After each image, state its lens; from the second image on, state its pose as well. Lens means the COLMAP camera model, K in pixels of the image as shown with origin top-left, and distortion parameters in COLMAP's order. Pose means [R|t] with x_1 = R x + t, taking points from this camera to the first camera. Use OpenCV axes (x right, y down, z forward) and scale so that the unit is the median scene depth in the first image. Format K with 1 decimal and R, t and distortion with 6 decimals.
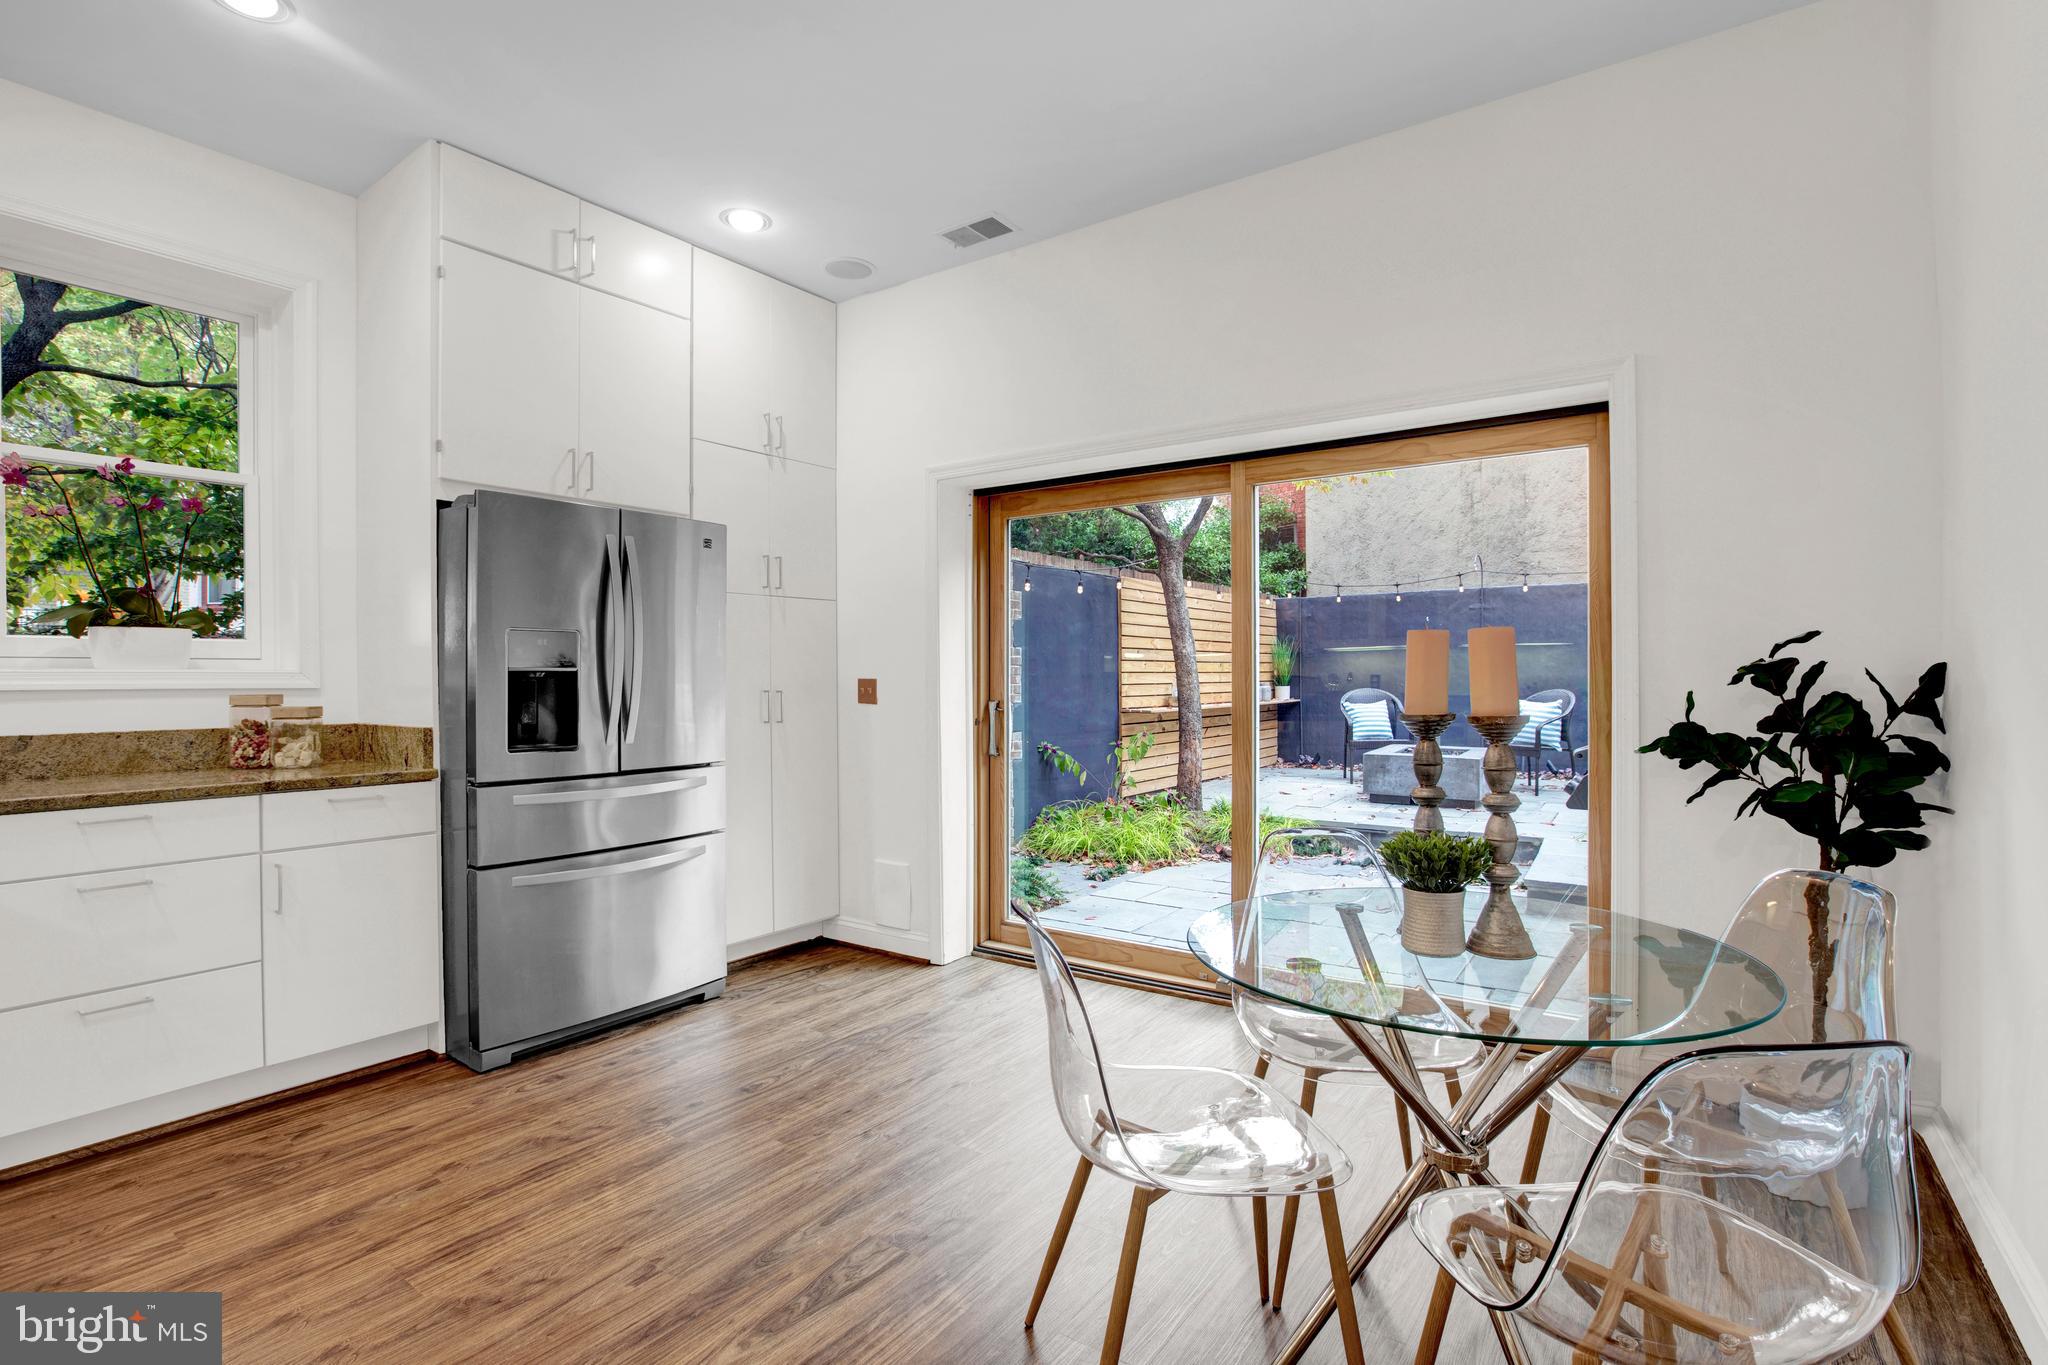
lens RADIAL K [[1000.4, 0, 1035.9], [0, 1000.4, 687.9], [0, 0, 1]] dist [-0.006615, -0.000853]
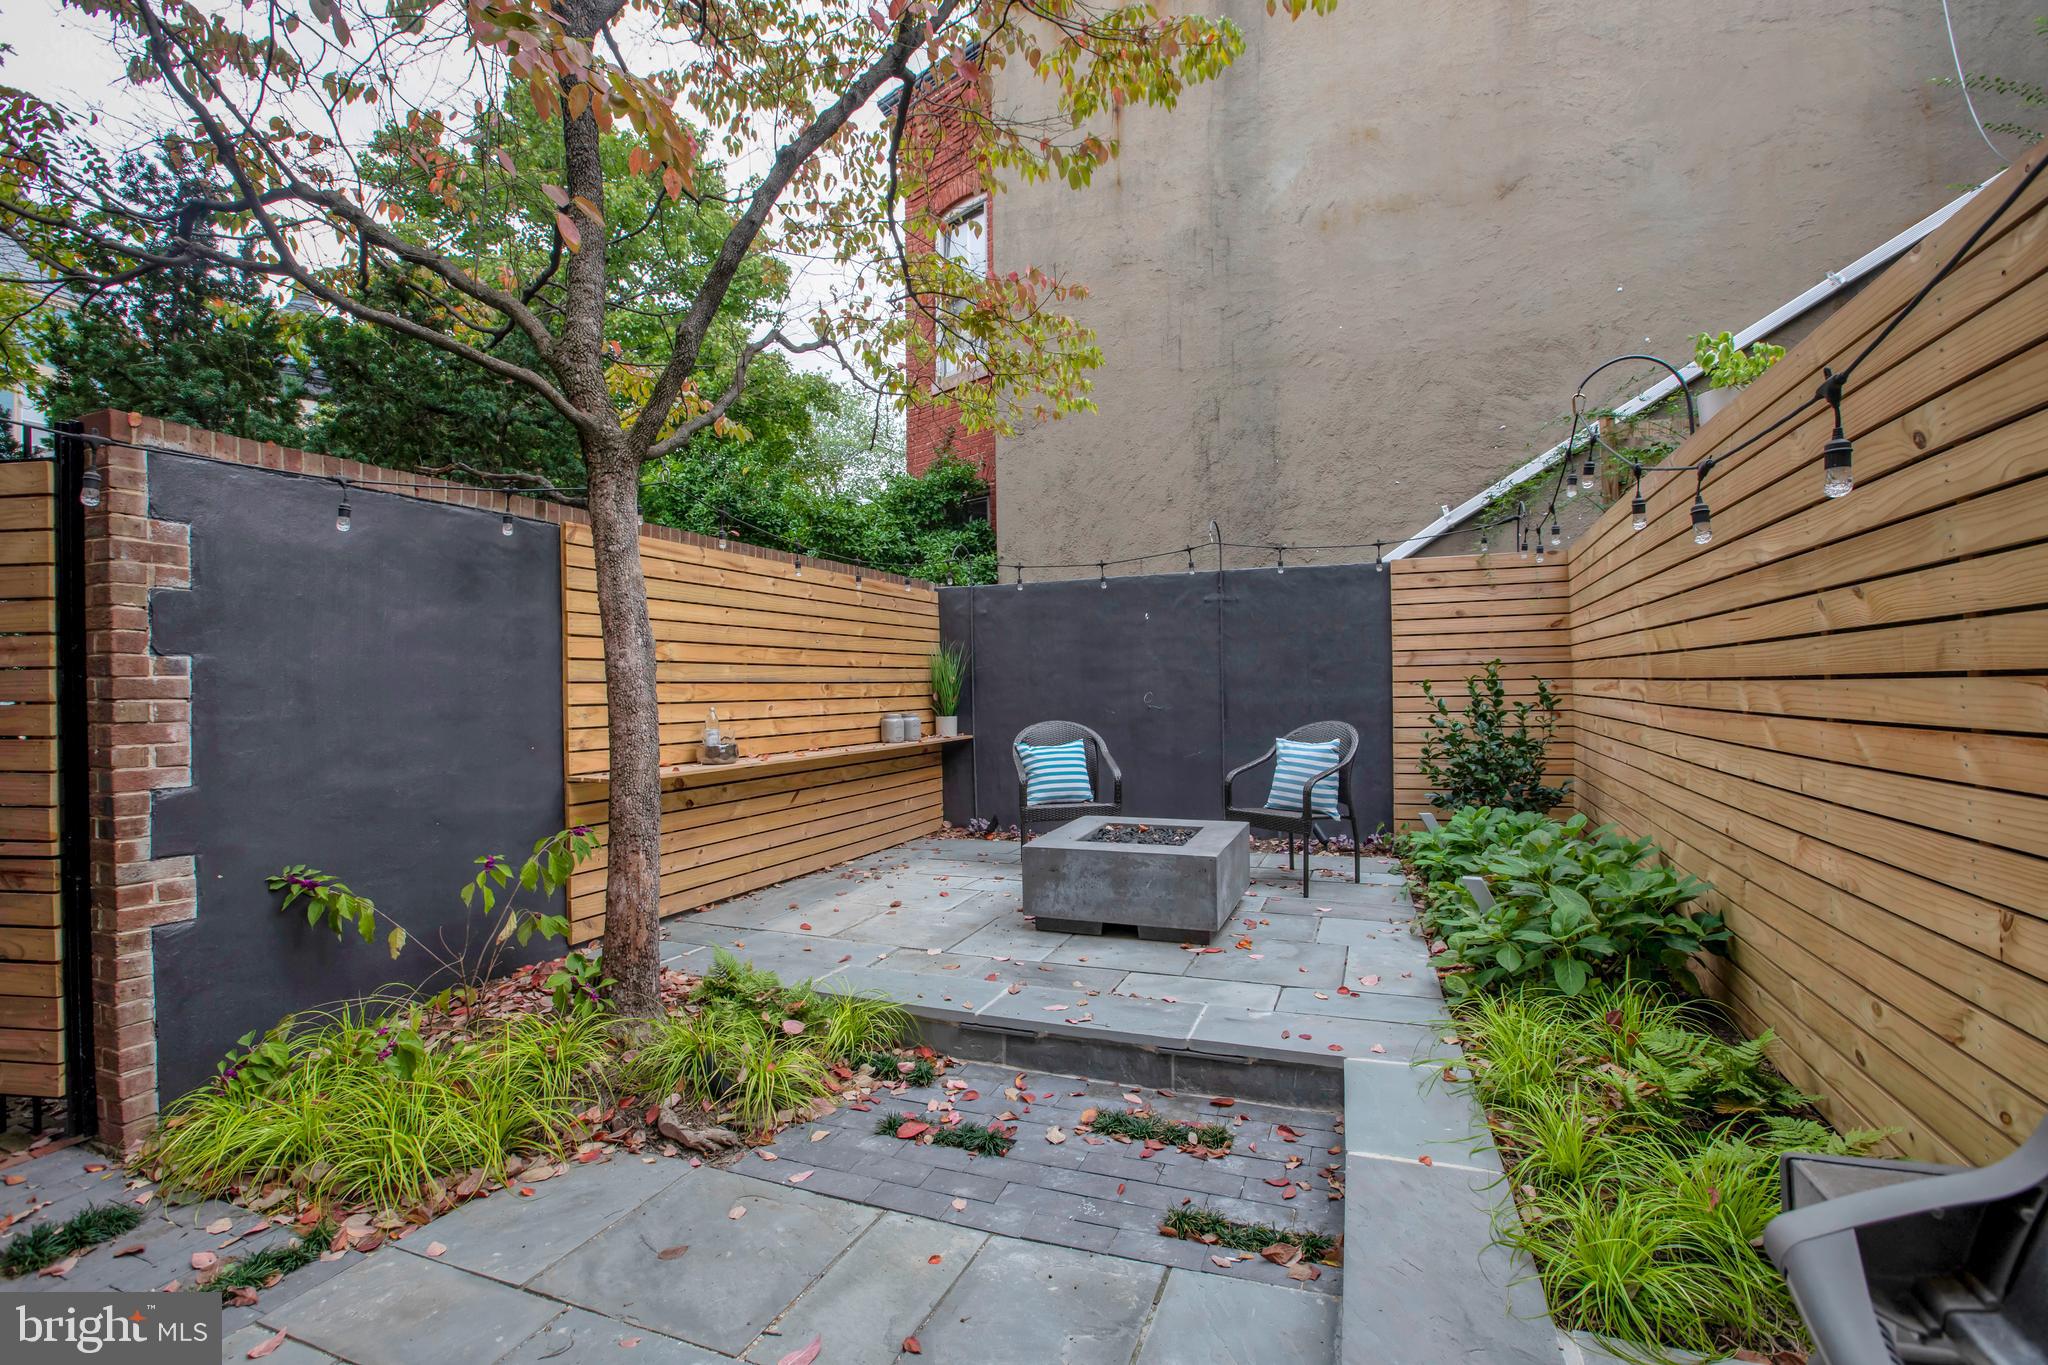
lens RADIAL K [[946.4, 0, 1017.0], [0, 946.4, 682.2], [0, 0, 1]] dist [-0.014402, 0.000626]
pose [[0.980491, -0.007202, 0.196432, 0.180224], [0.011104, 0.999762, -0.018767, -0.013038], [-0.196250, 0.020582, 0.980338, 0.389666]]
